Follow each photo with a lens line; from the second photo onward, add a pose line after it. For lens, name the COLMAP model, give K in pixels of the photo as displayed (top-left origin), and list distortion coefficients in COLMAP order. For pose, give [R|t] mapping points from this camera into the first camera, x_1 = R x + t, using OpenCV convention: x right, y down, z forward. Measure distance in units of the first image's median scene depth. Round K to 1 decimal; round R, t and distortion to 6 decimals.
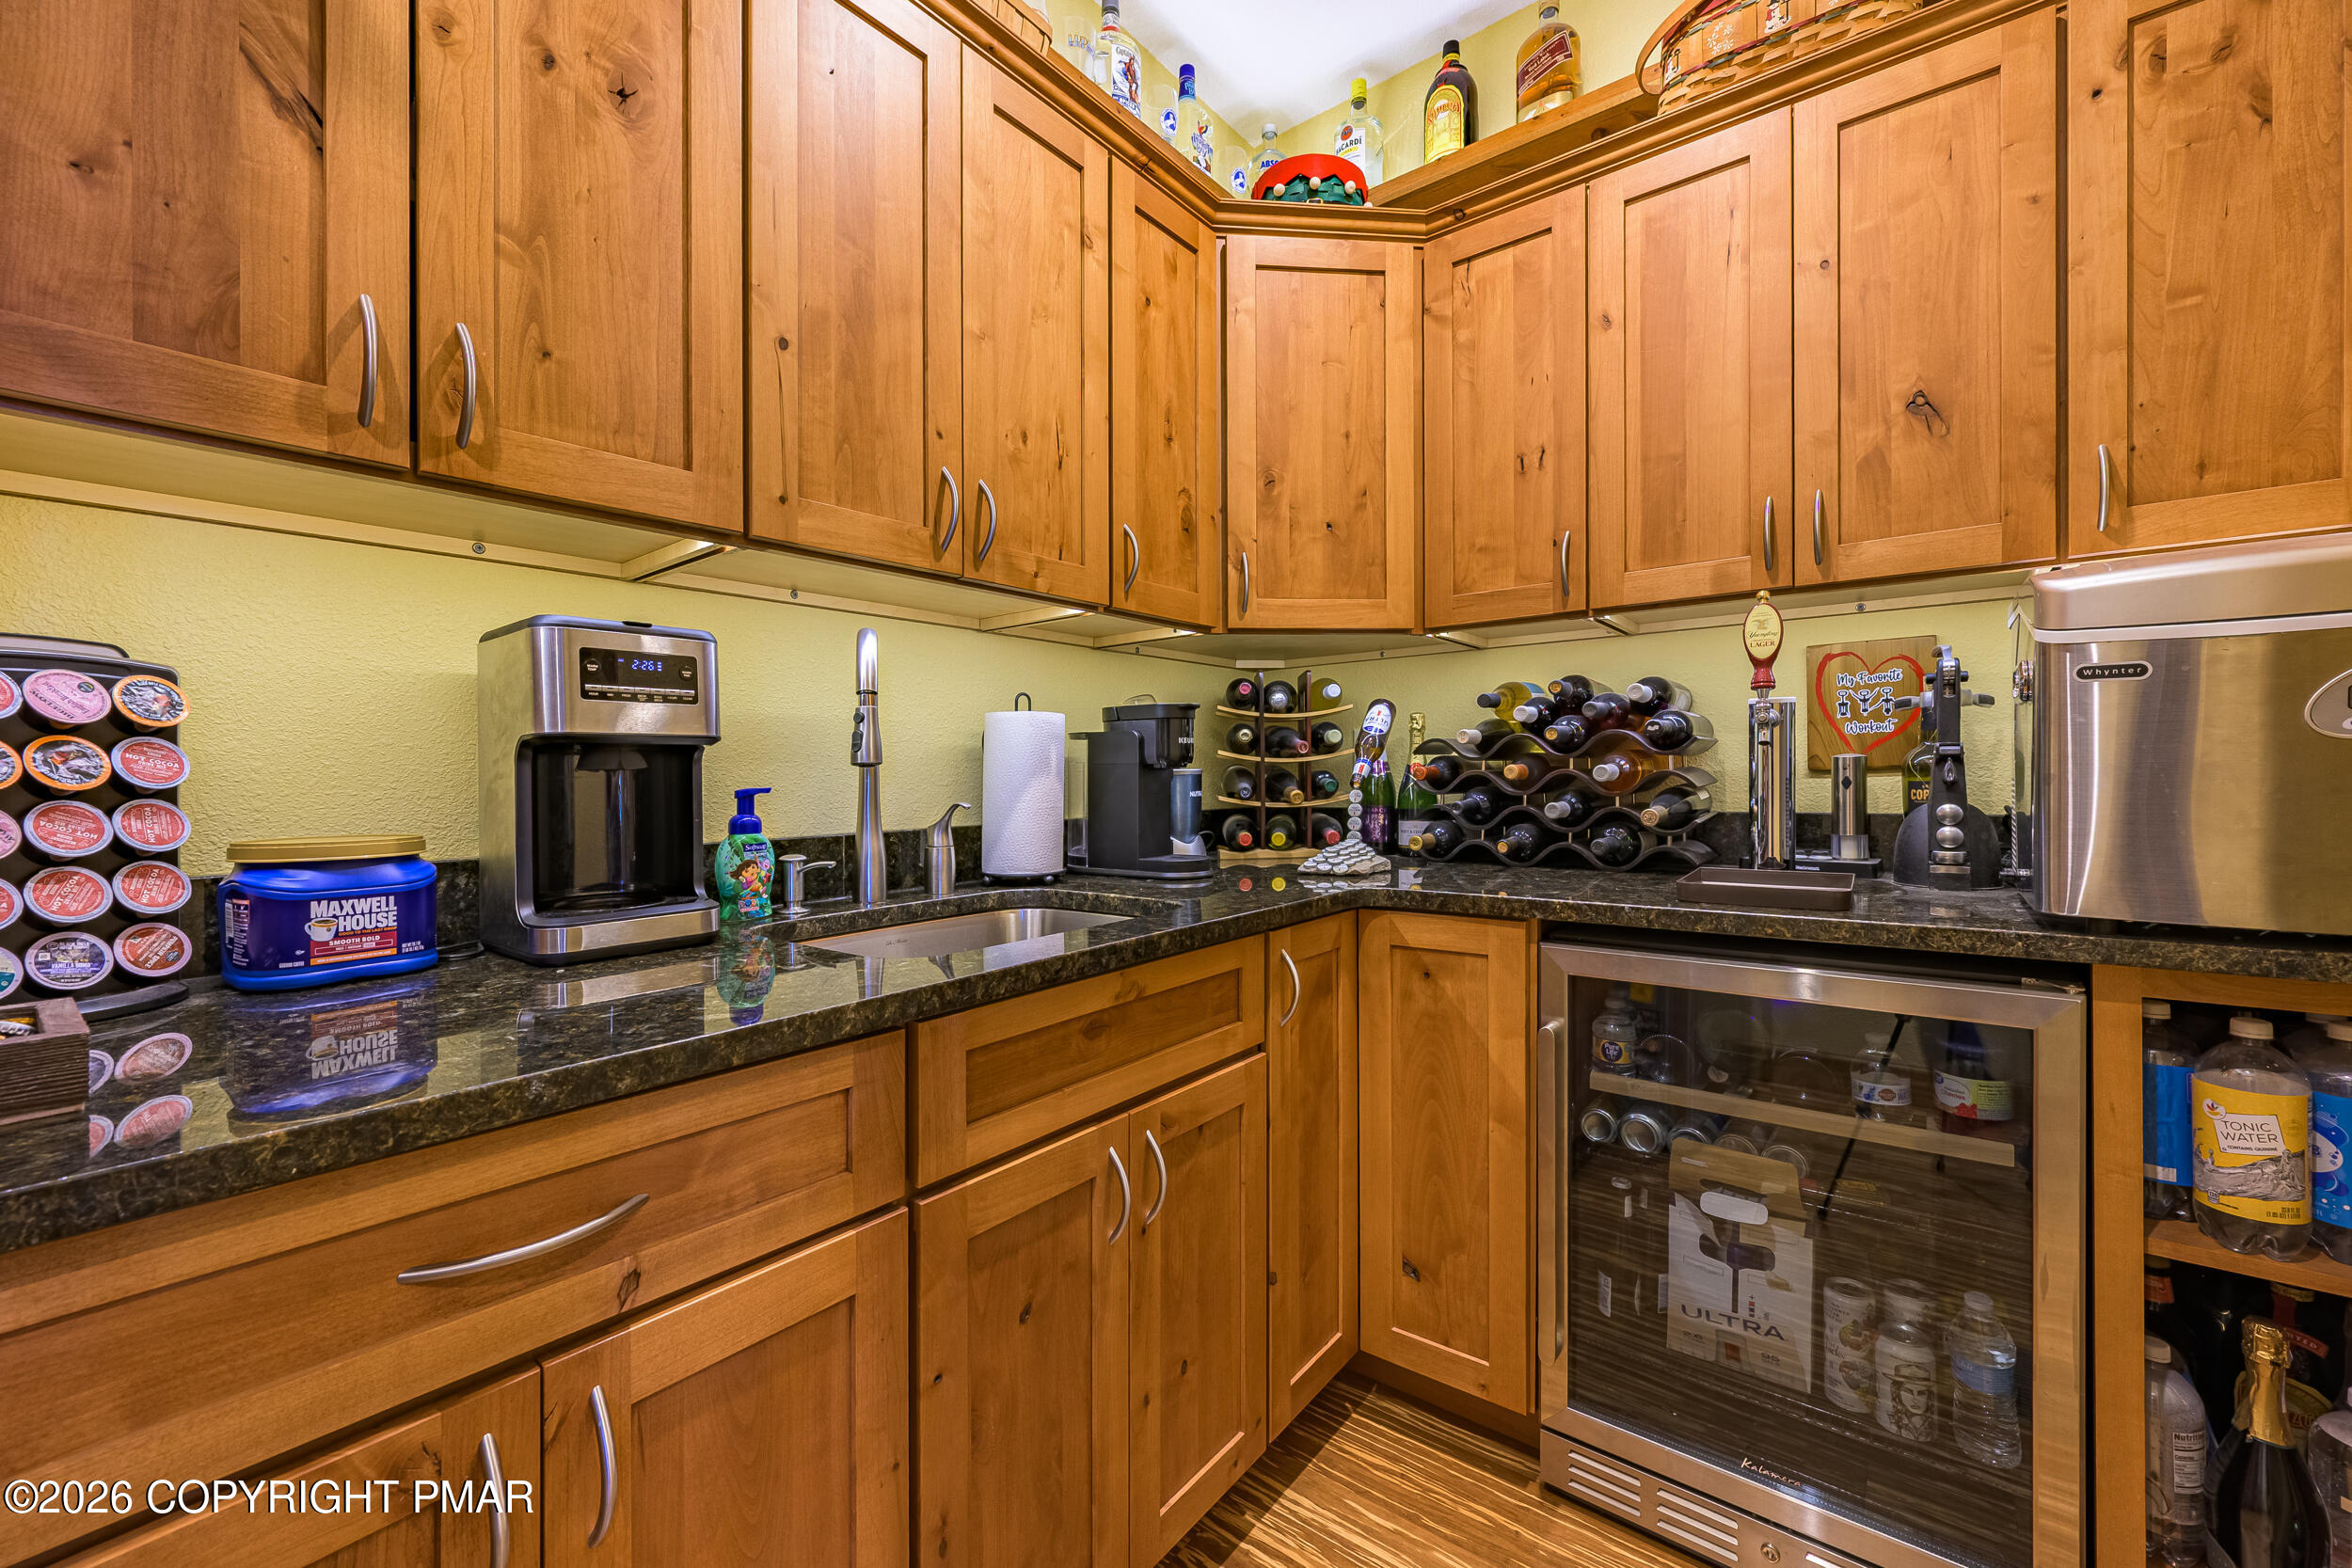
lens RADIAL K [[930.6, 0, 1179.5], [0, 930.6, 775.9], [0, 0, 1]] dist [-0.001560, 0.000121]
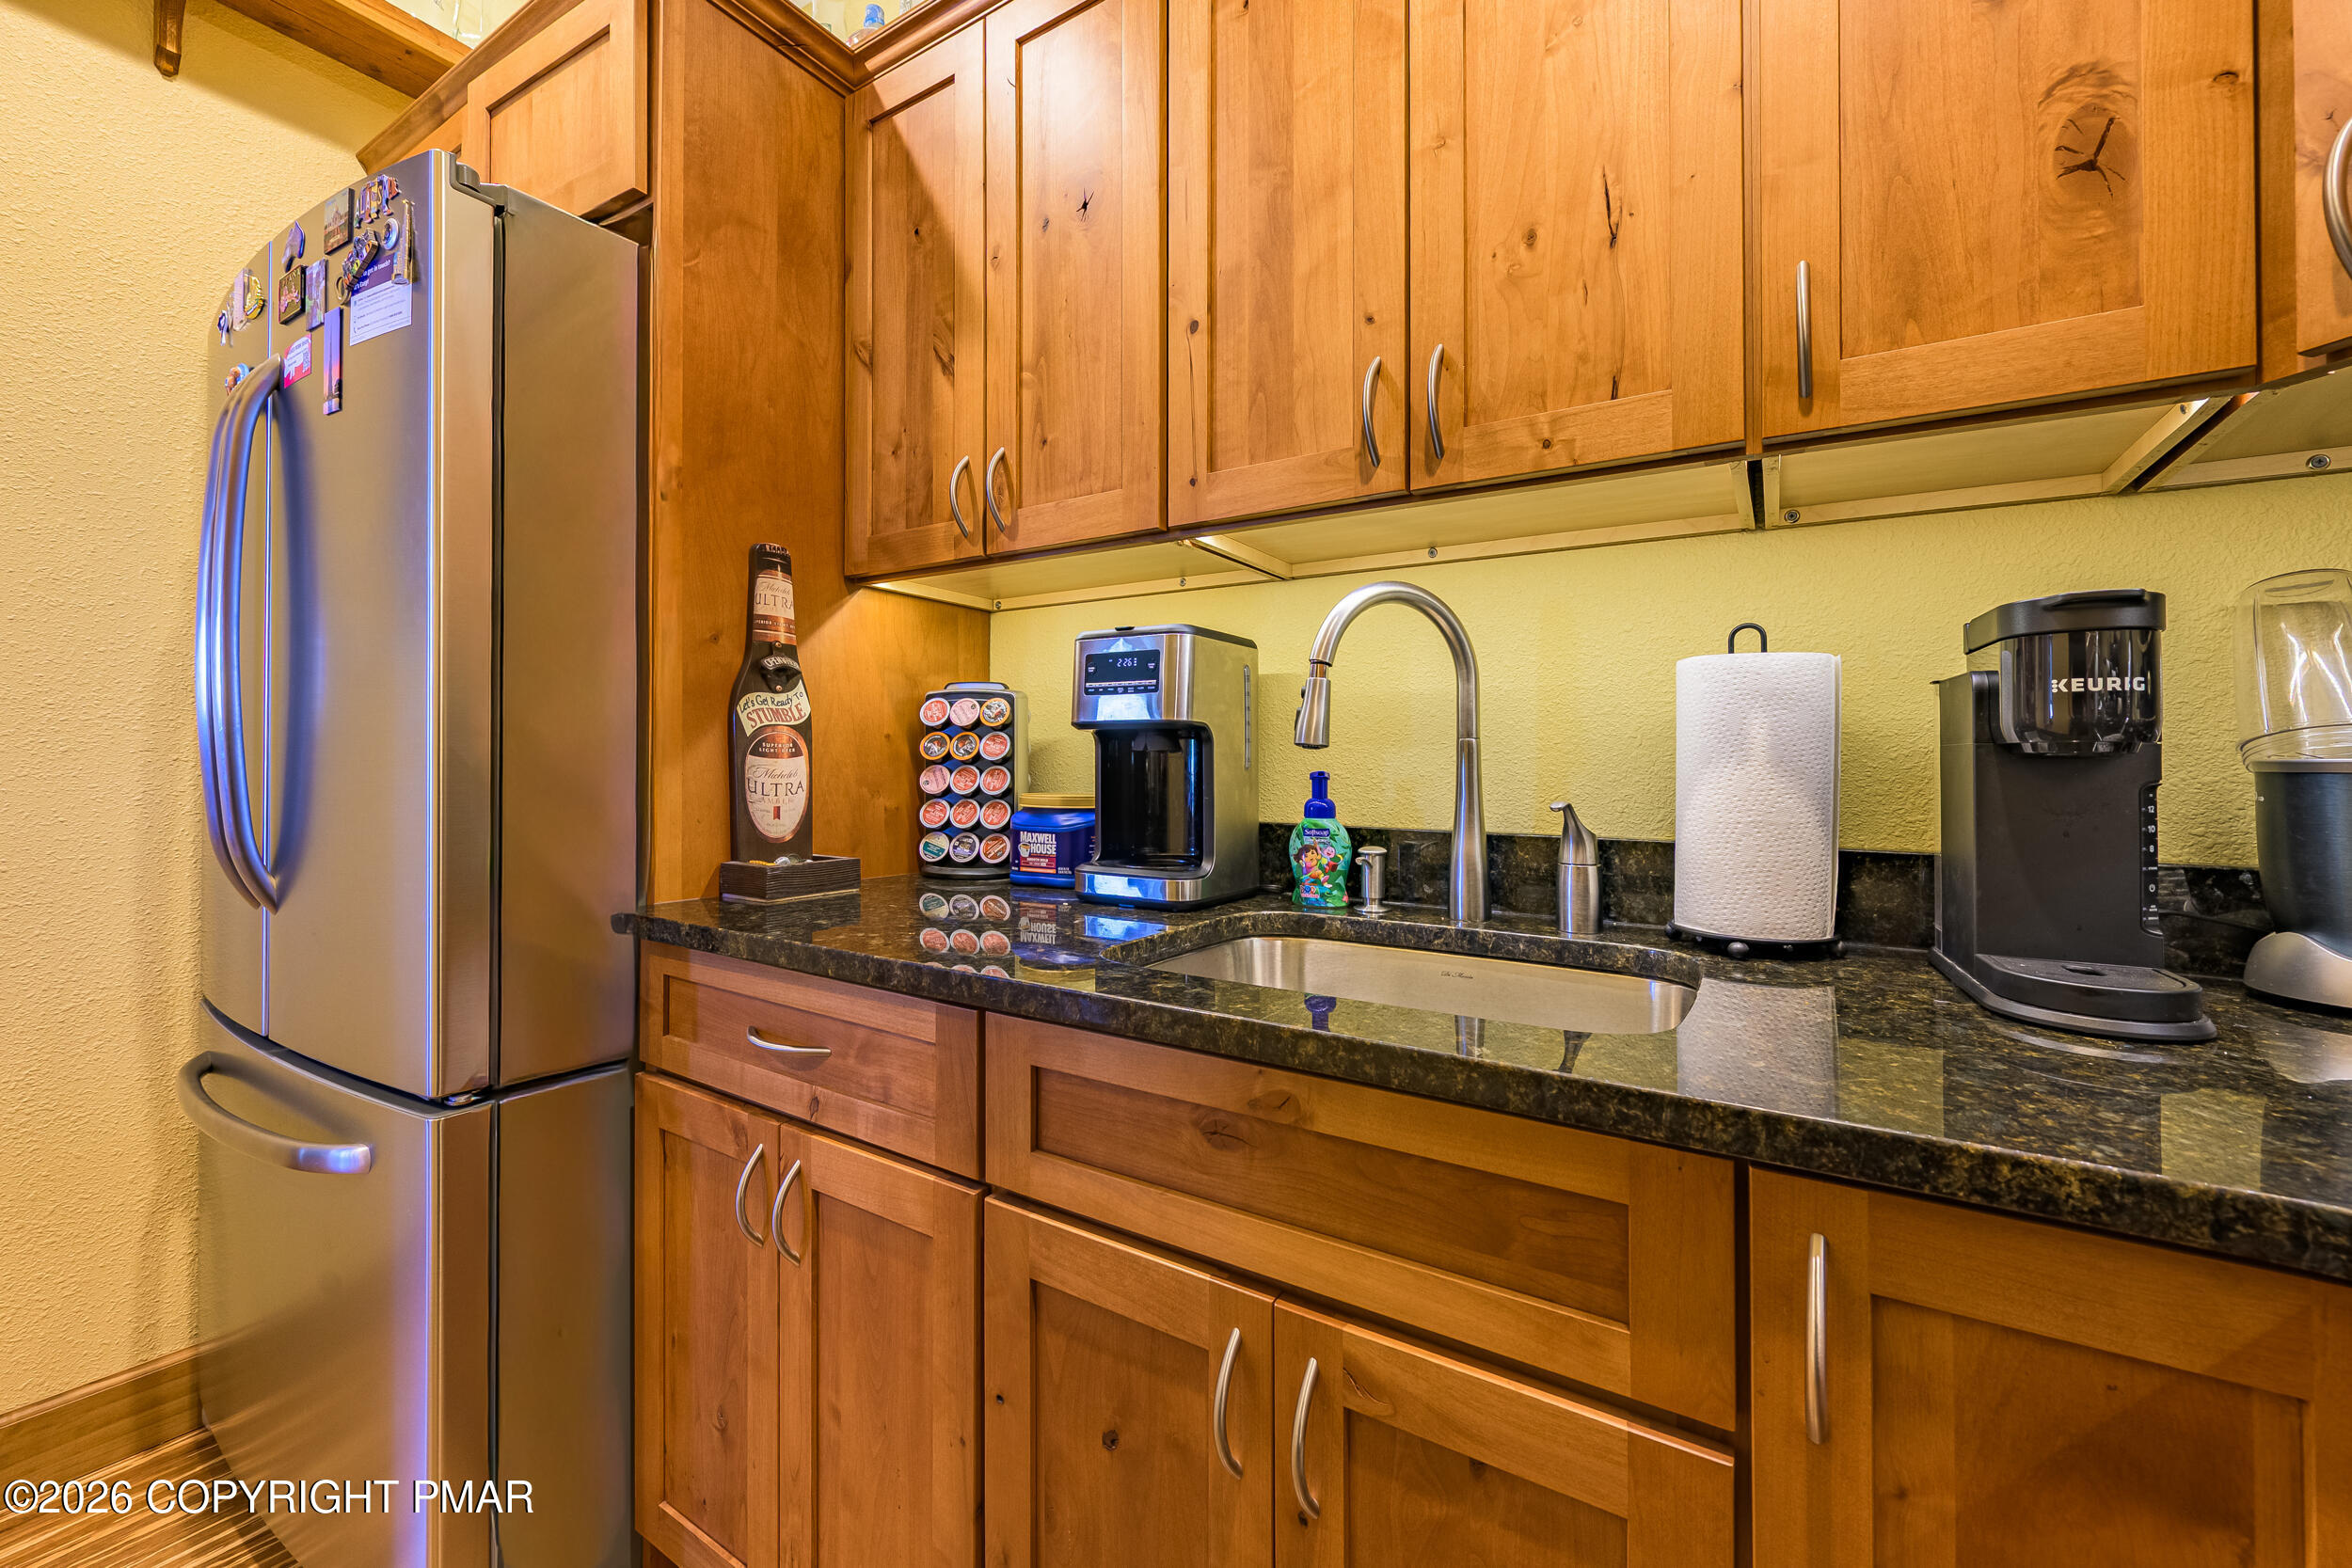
lens RADIAL K [[930.6, 0, 1173.7], [0, 930.6, 749.9], [0, 0, 1]] dist [-0.001560, 0.000121]
pose [[0.106384, -0.000661, -0.994325, 0.540009], [-0.013173, 0.999911, -0.002074, -0.005316], [0.994238, 0.013319, 0.106366, 0.832036]]
